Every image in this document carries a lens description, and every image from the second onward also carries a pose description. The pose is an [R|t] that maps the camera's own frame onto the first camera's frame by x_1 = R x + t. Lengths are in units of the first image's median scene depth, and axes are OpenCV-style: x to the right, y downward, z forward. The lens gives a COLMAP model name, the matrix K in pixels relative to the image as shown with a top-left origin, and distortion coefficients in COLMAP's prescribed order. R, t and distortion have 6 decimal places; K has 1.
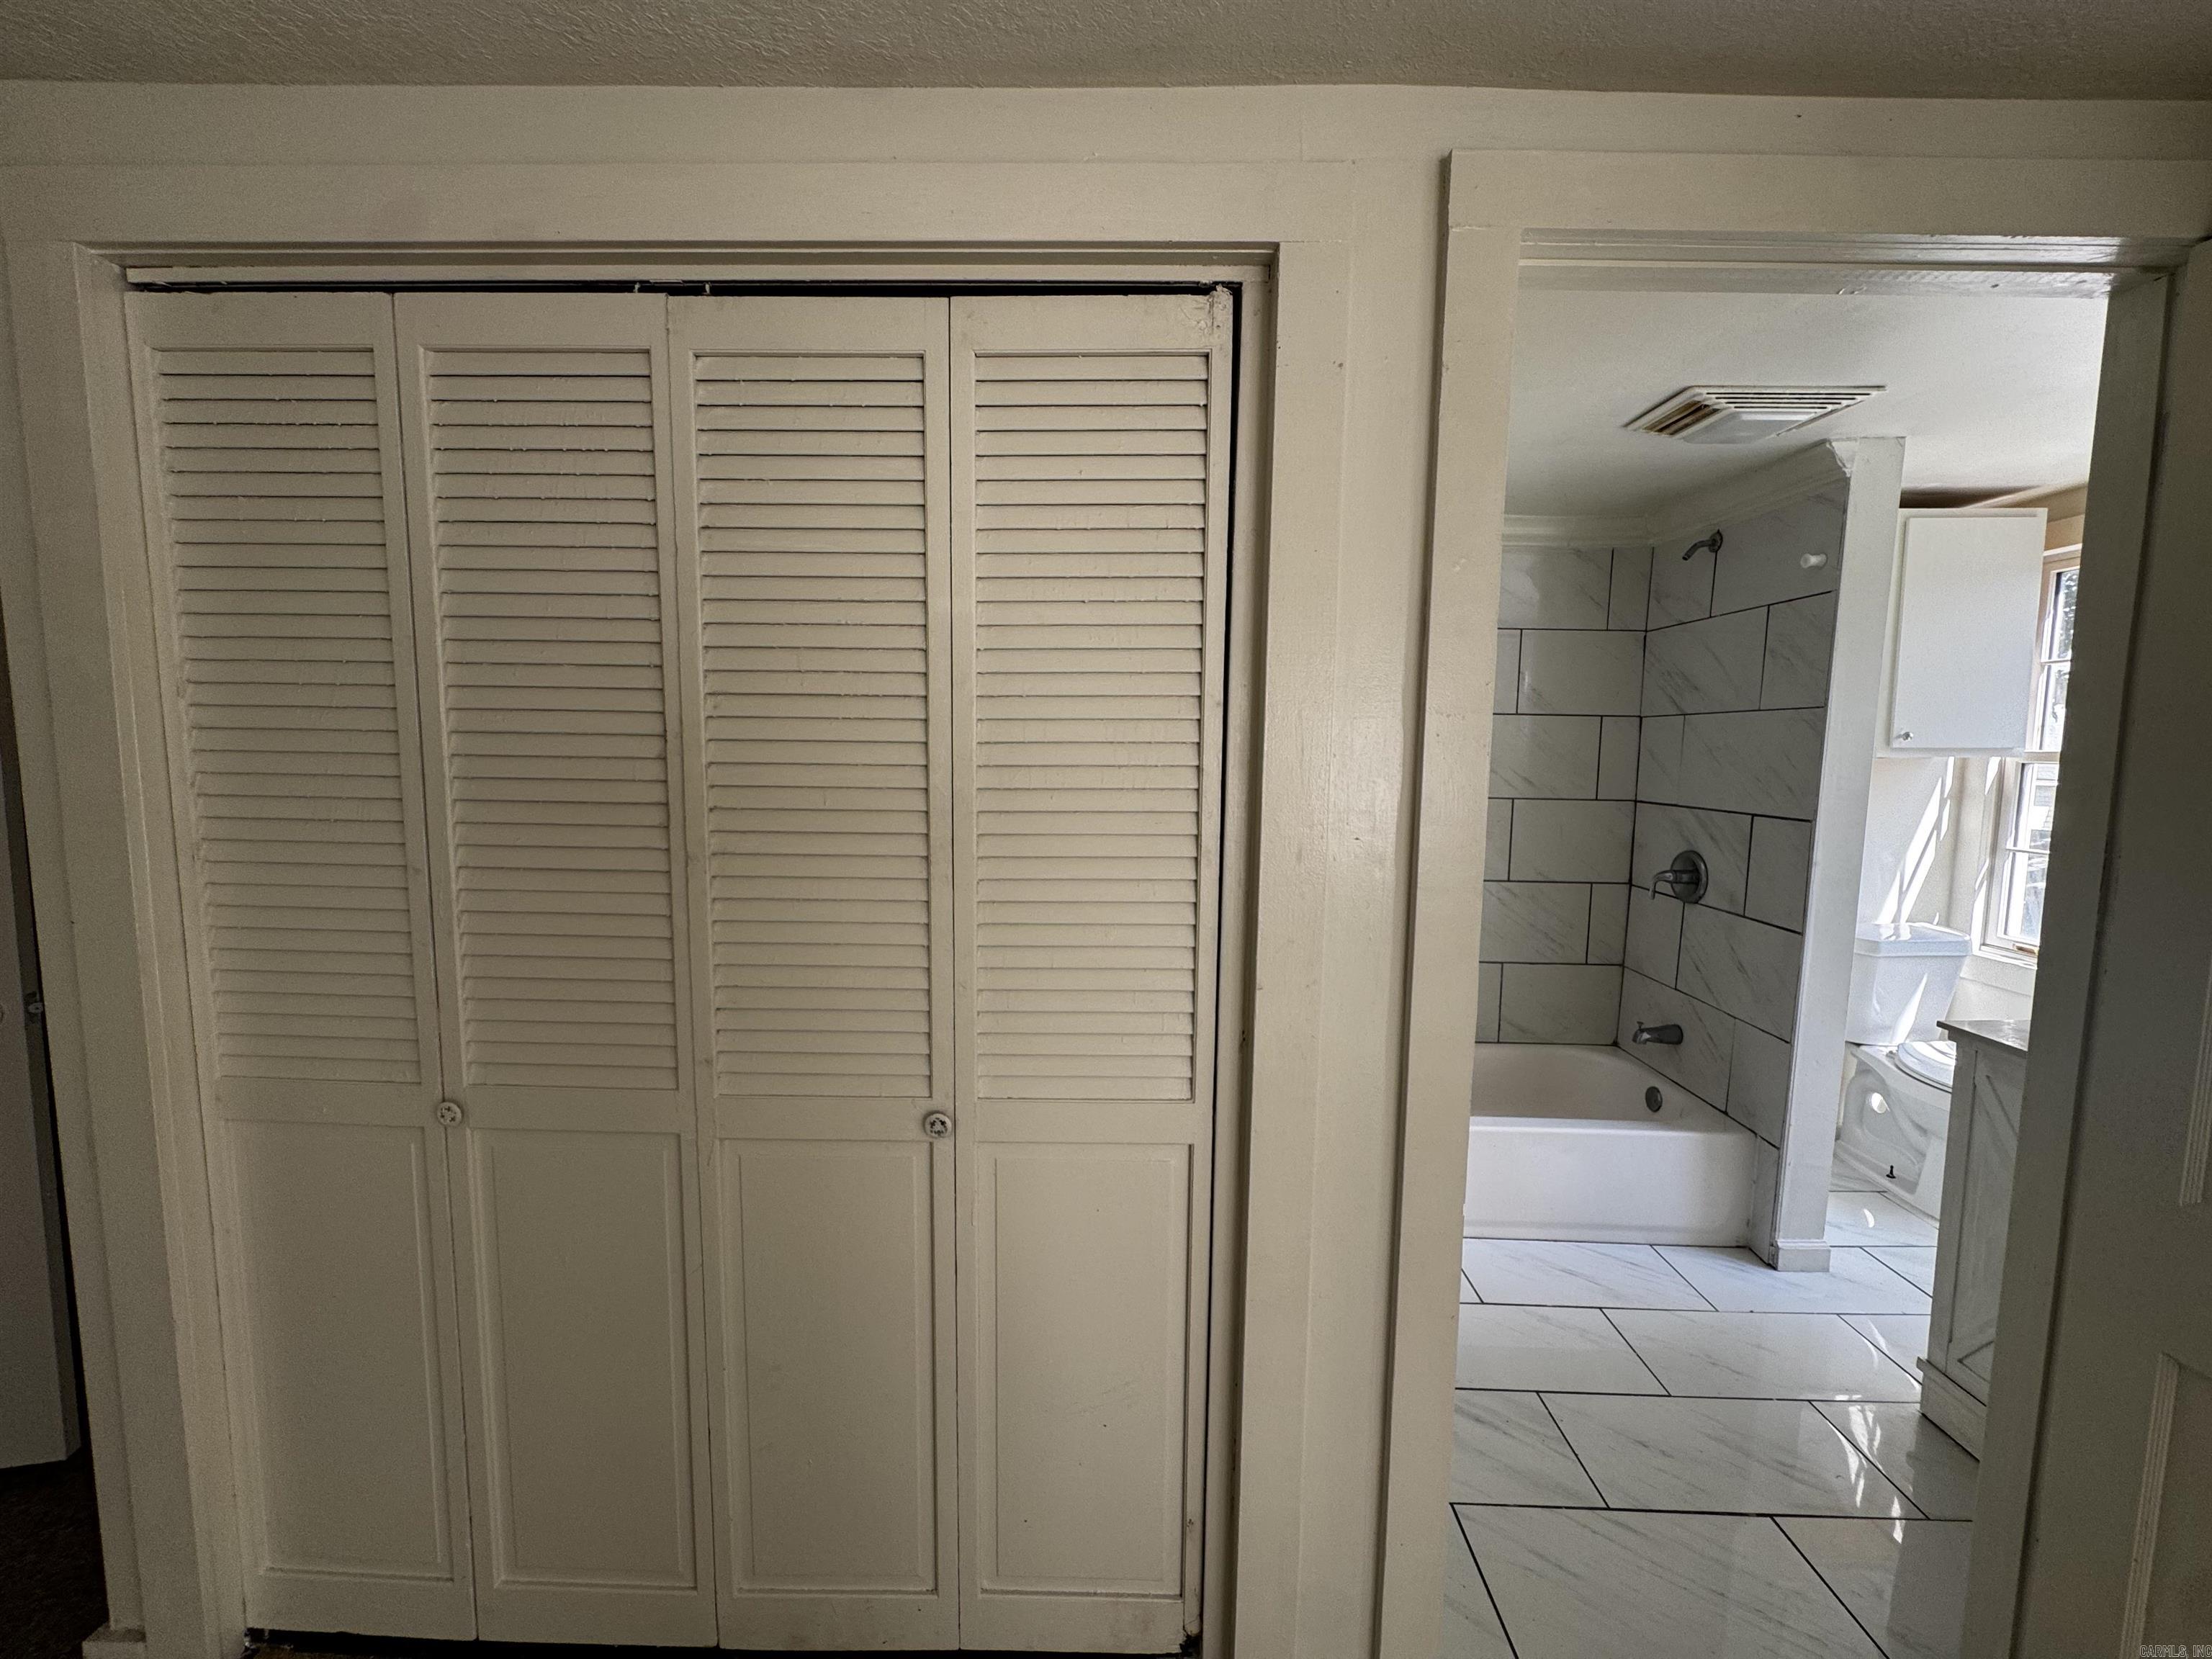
lens RADIAL K [[881.1, 0, 1094.6], [0, 881.1, 830.8], [0, 0, 1]] dist [-0.003379, -0.000525]
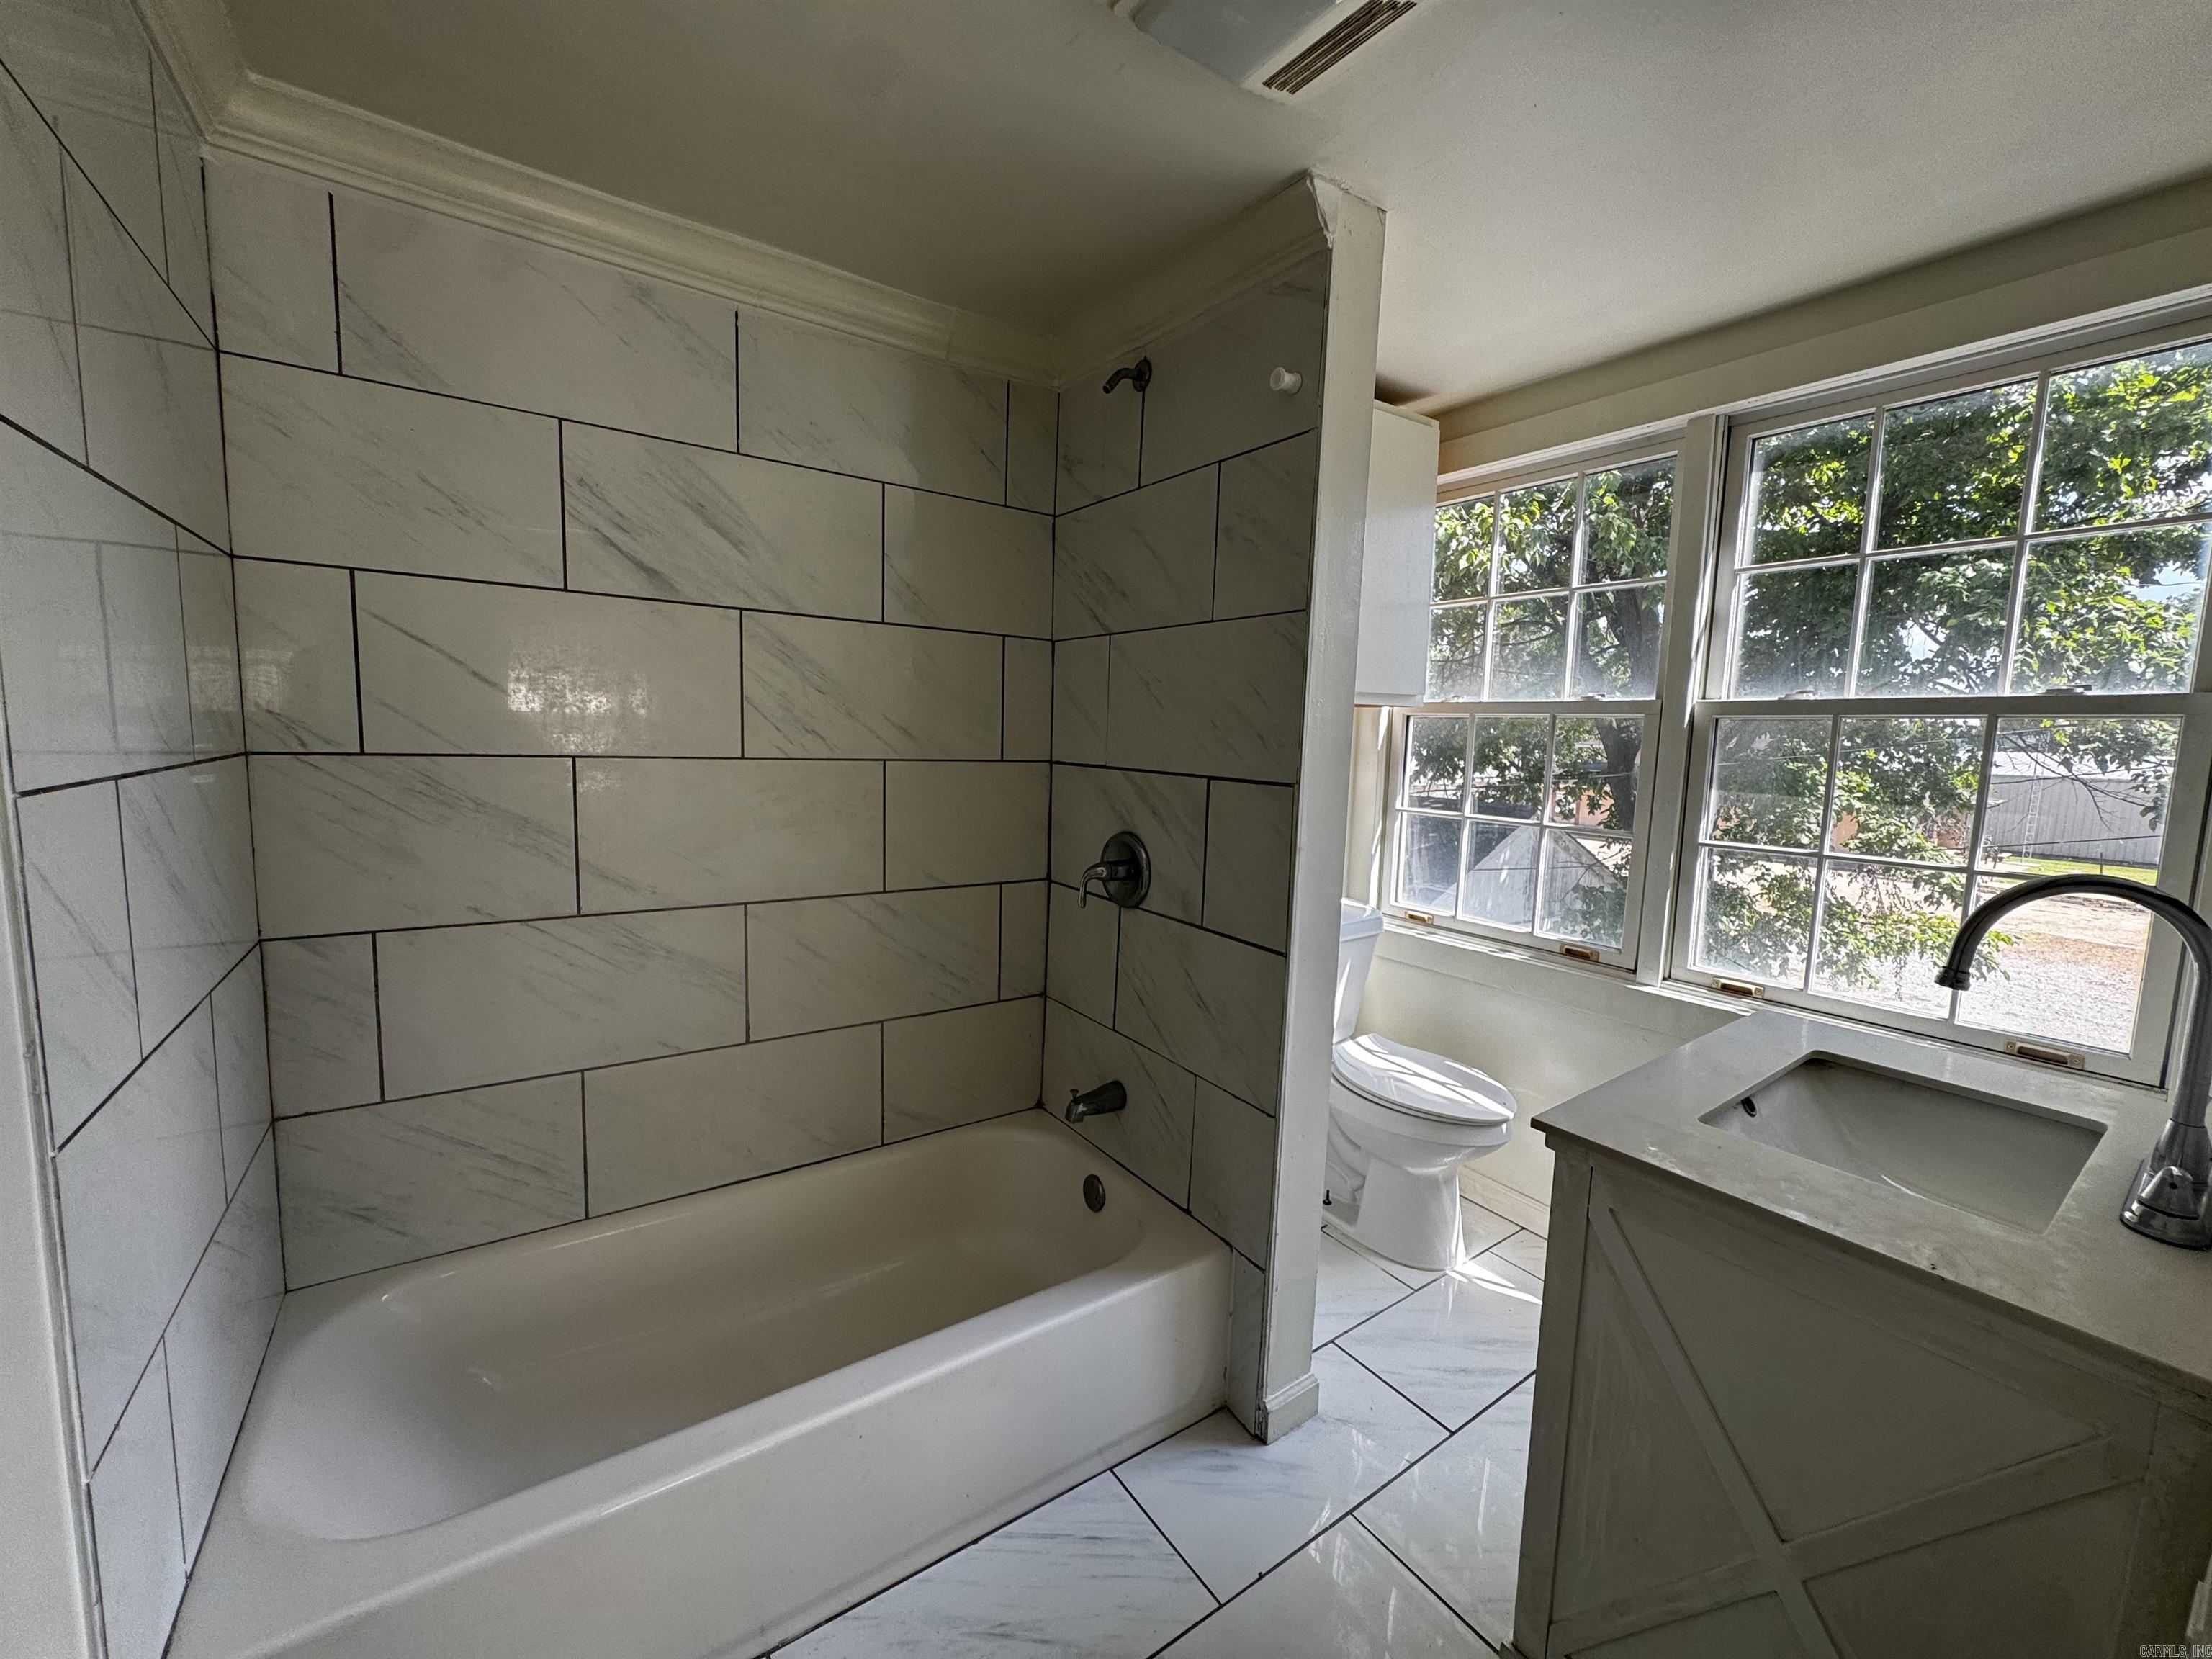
lens RADIAL K [[881.1, 0, 1103.5], [0, 881.1, 826.4], [0, 0, 1]] dist [-0.003379, -0.000525]
pose [[0.800586, -0.054059, 0.596774, 0.252715], [0.037789, 0.998495, 0.039754, -0.009707], [-0.598025, -0.009275, 0.801424, 0.458894]]
